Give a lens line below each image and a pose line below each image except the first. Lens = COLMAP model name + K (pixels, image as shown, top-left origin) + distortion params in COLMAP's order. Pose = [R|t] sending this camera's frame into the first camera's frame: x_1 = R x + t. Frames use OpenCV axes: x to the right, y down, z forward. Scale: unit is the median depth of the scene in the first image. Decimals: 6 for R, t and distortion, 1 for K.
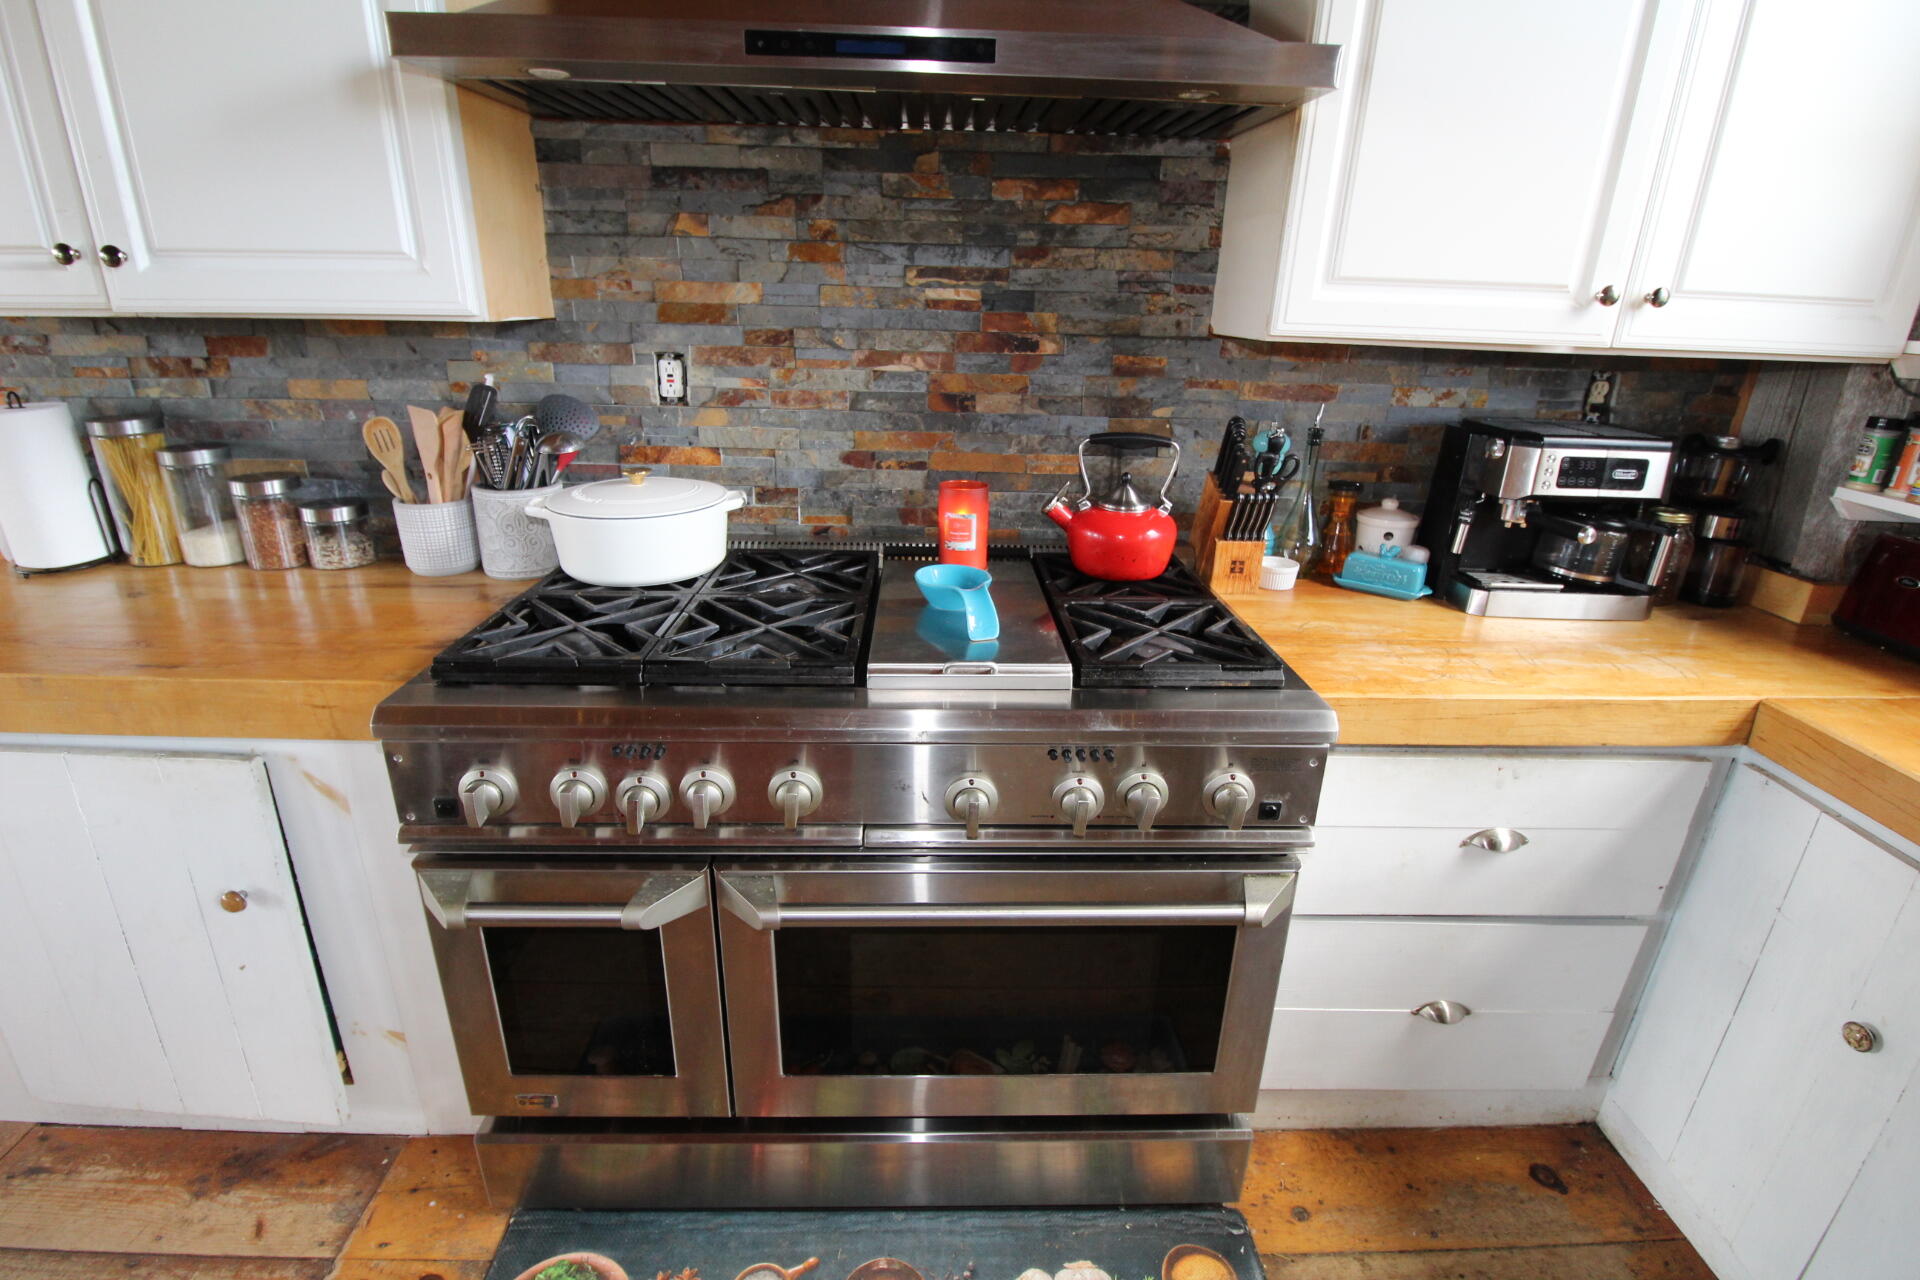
lens RADIAL K [[885.8, 0, 958.5], [0, 885.8, 616.0], [0, 0, 1]] dist [-0.005681, -0.009785]
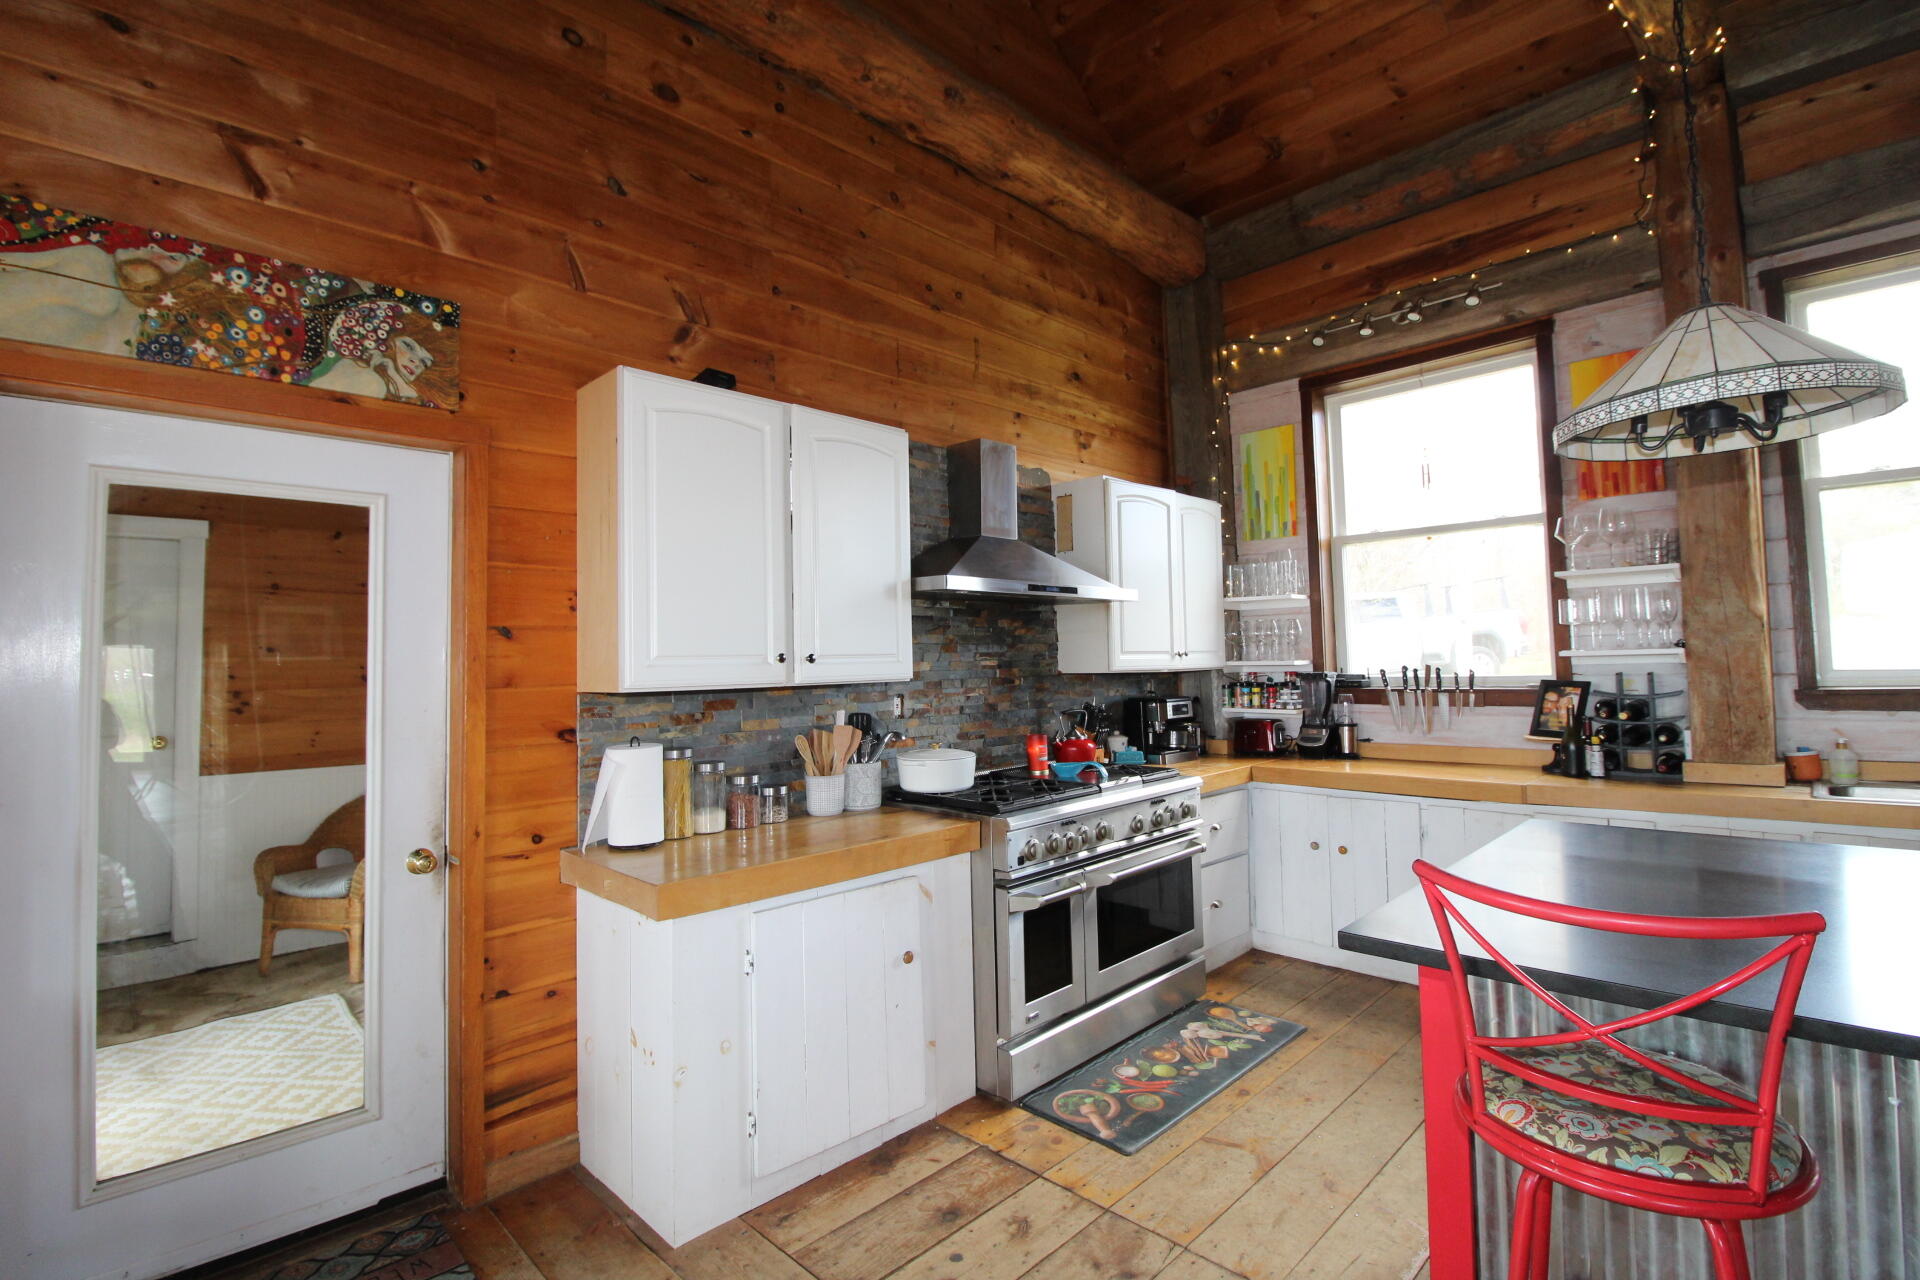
lens RADIAL K [[885.8, 0, 955.5], [0, 885.8, 613.0], [0, 0, 1]] dist [-0.005681, -0.009785]
pose [[0.724895, -0.001995, 0.688856, -1.731551], [0.272610, 0.919189, -0.284210, 0.166873], [-0.632622, 0.393812, 0.666860, -0.590364]]
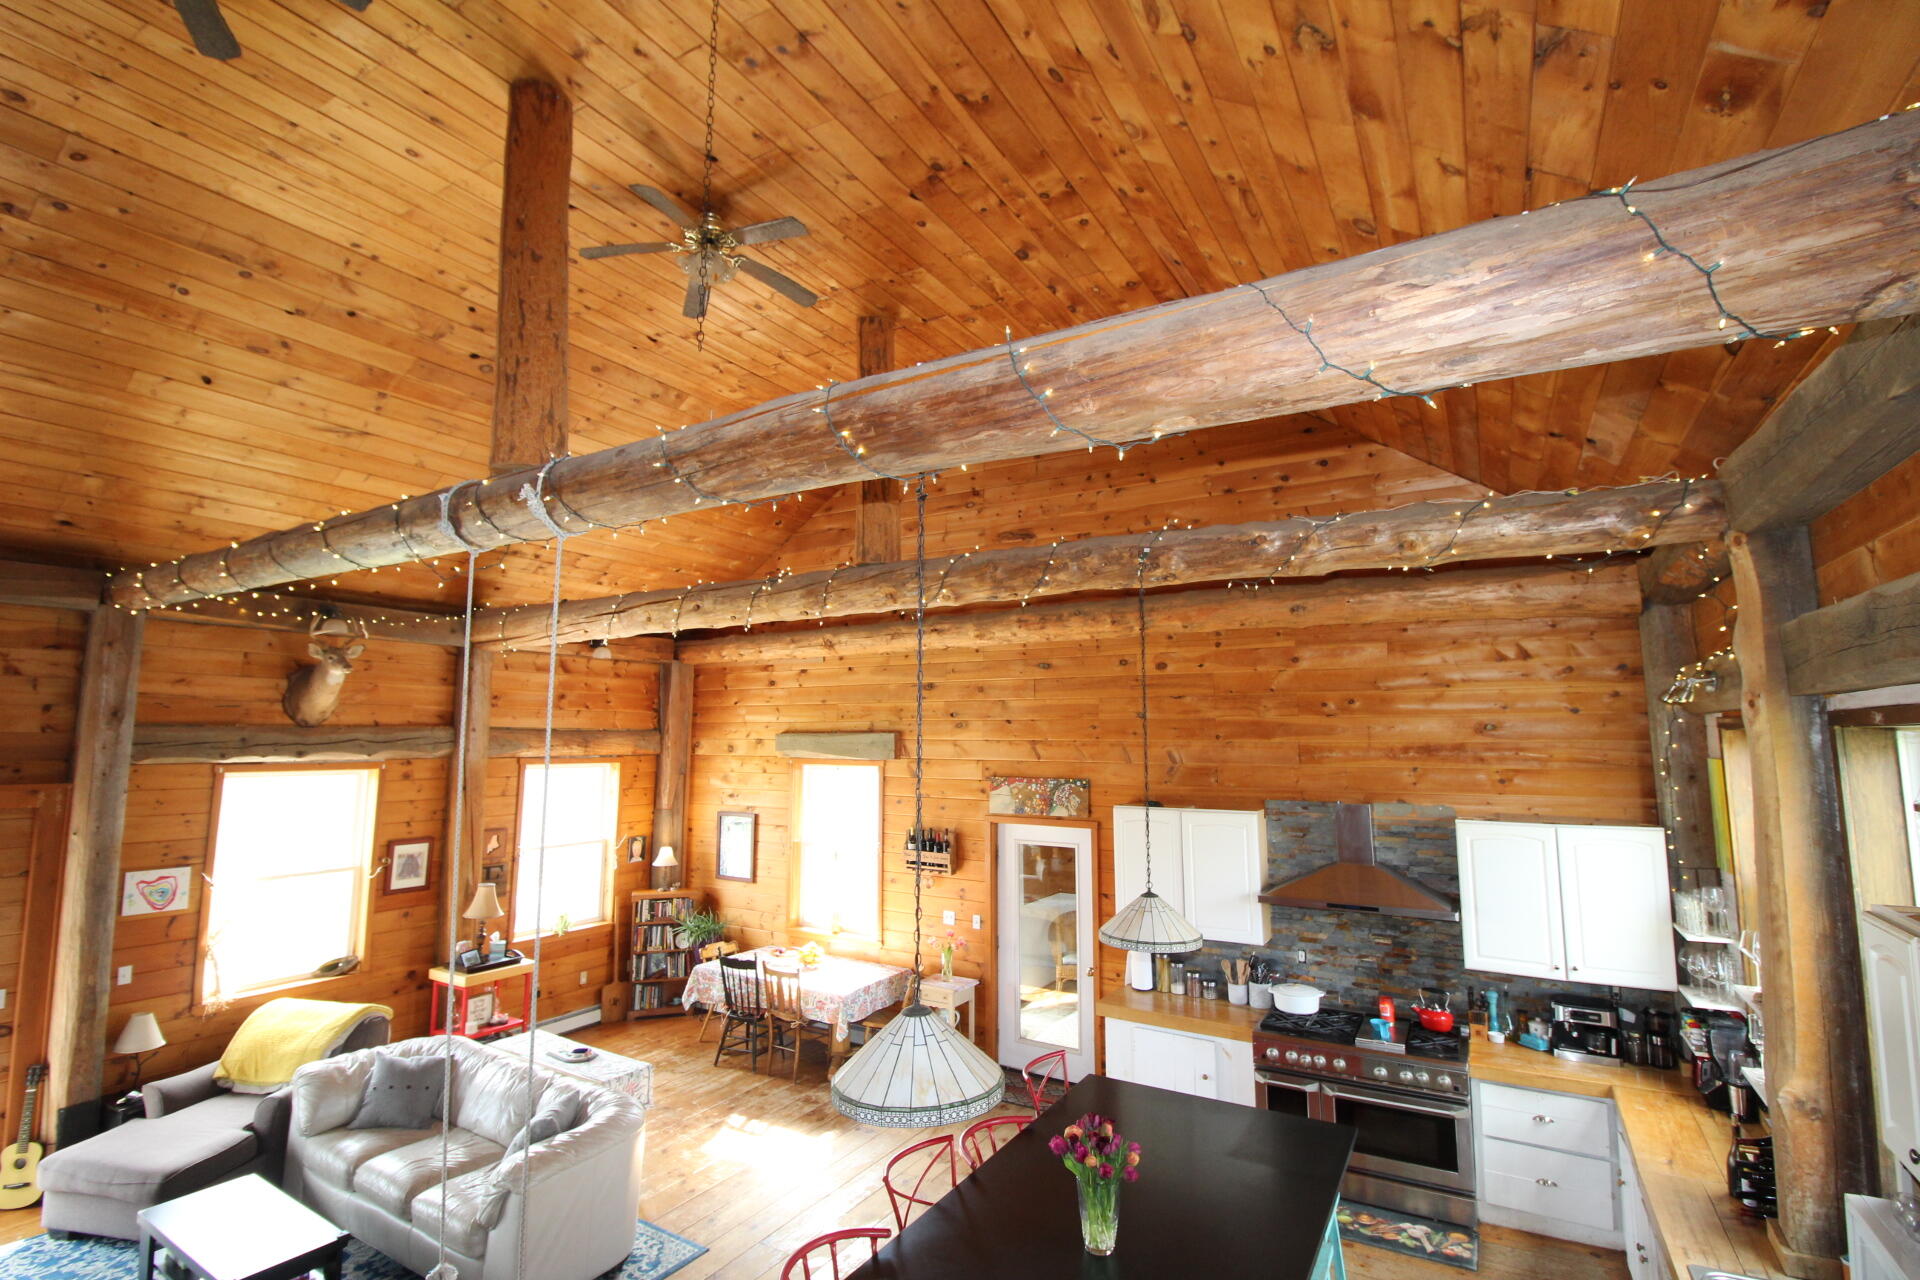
lens RADIAL K [[885.8, 0, 951.5], [0, 885.8, 619.8], [0, 0, 1]] dist [-0.005681, -0.009785]
pose [[0.842829, -0.093979, -0.529913, 0.556681], [-0.165153, 0.891963, -0.420864, 0.287997], [0.512215, 0.442233, 0.736251, -3.243594]]
